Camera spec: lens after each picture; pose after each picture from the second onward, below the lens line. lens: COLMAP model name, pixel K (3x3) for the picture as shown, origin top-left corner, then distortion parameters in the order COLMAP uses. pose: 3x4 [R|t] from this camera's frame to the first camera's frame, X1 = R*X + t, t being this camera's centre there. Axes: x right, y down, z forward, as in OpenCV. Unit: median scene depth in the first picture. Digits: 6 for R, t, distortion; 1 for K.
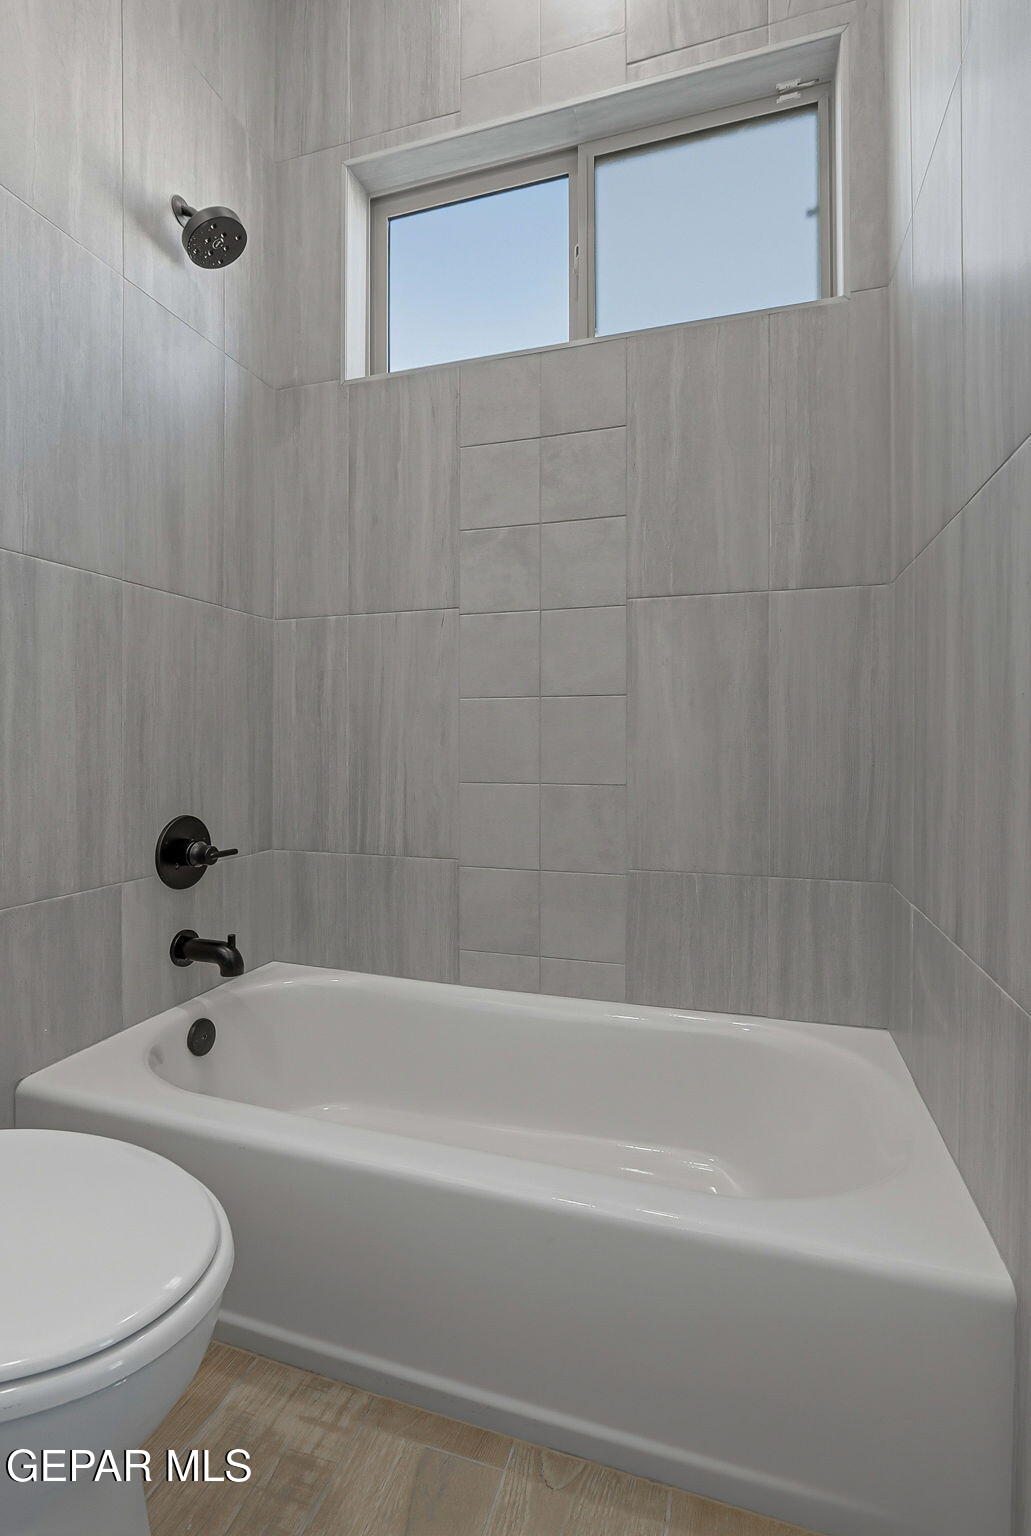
lens RADIAL K [[746.7, 0, 505.7], [0, 746.7, 753.8], [0, 0, 1]] dist [-0.011379, 0.000361]
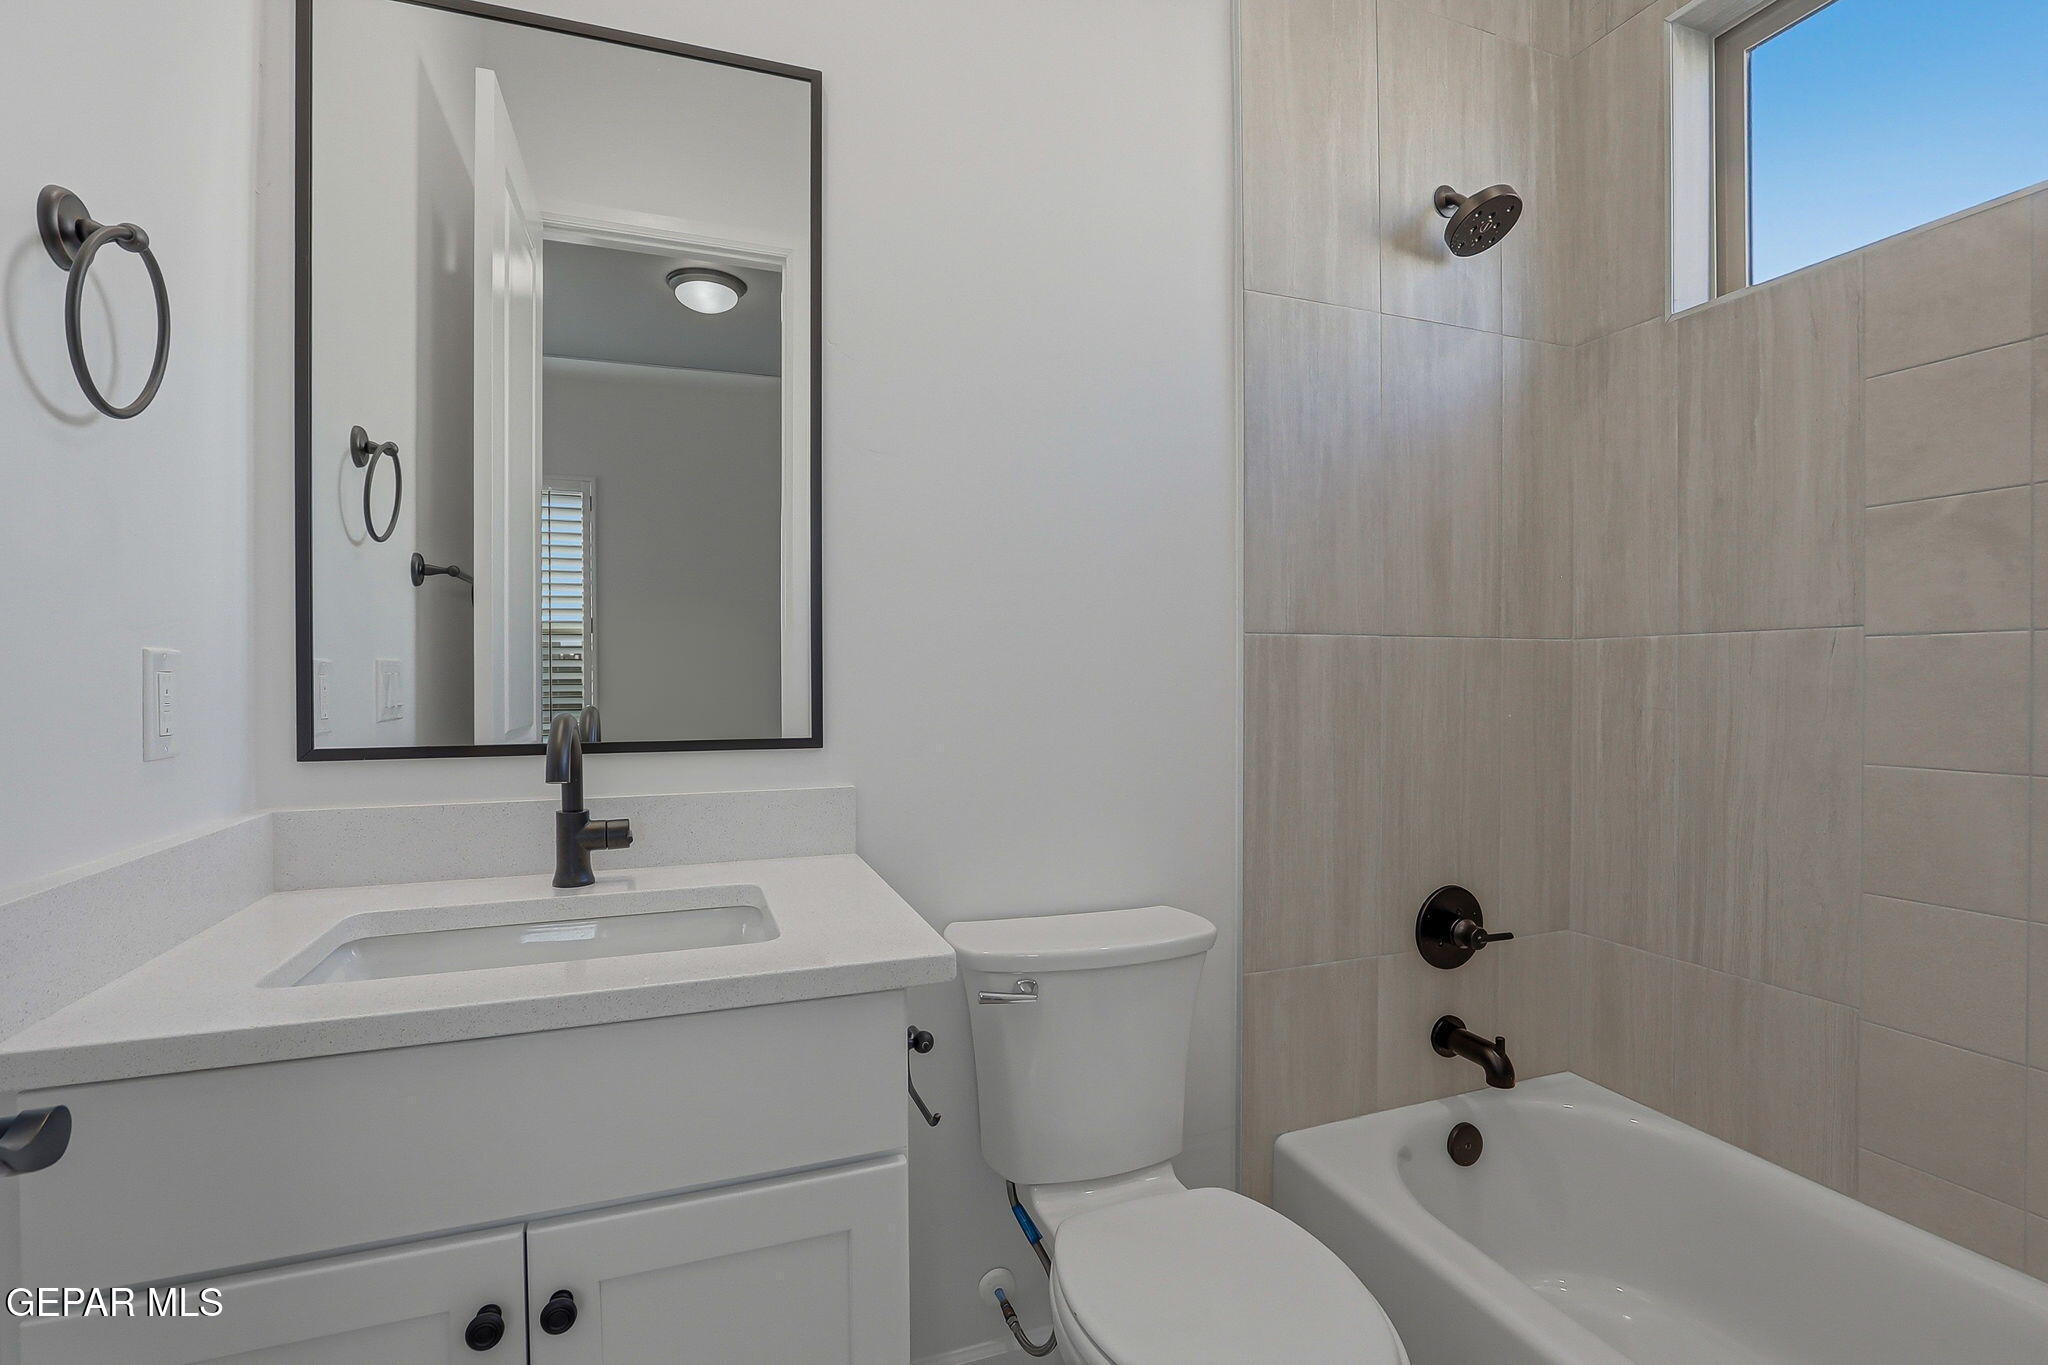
lens RADIAL K [[966.3, 0, 1015.0], [0, 966.3, 677.2], [0, 0, 1]] dist [-0.013151, -0.000744]
pose [[0.618973, -0.002129, -0.785410, 0.139468], [-0.001869, 0.999990, -0.004183, -0.148497], [0.785410, 0.004057, 0.618962, -0.111973]]
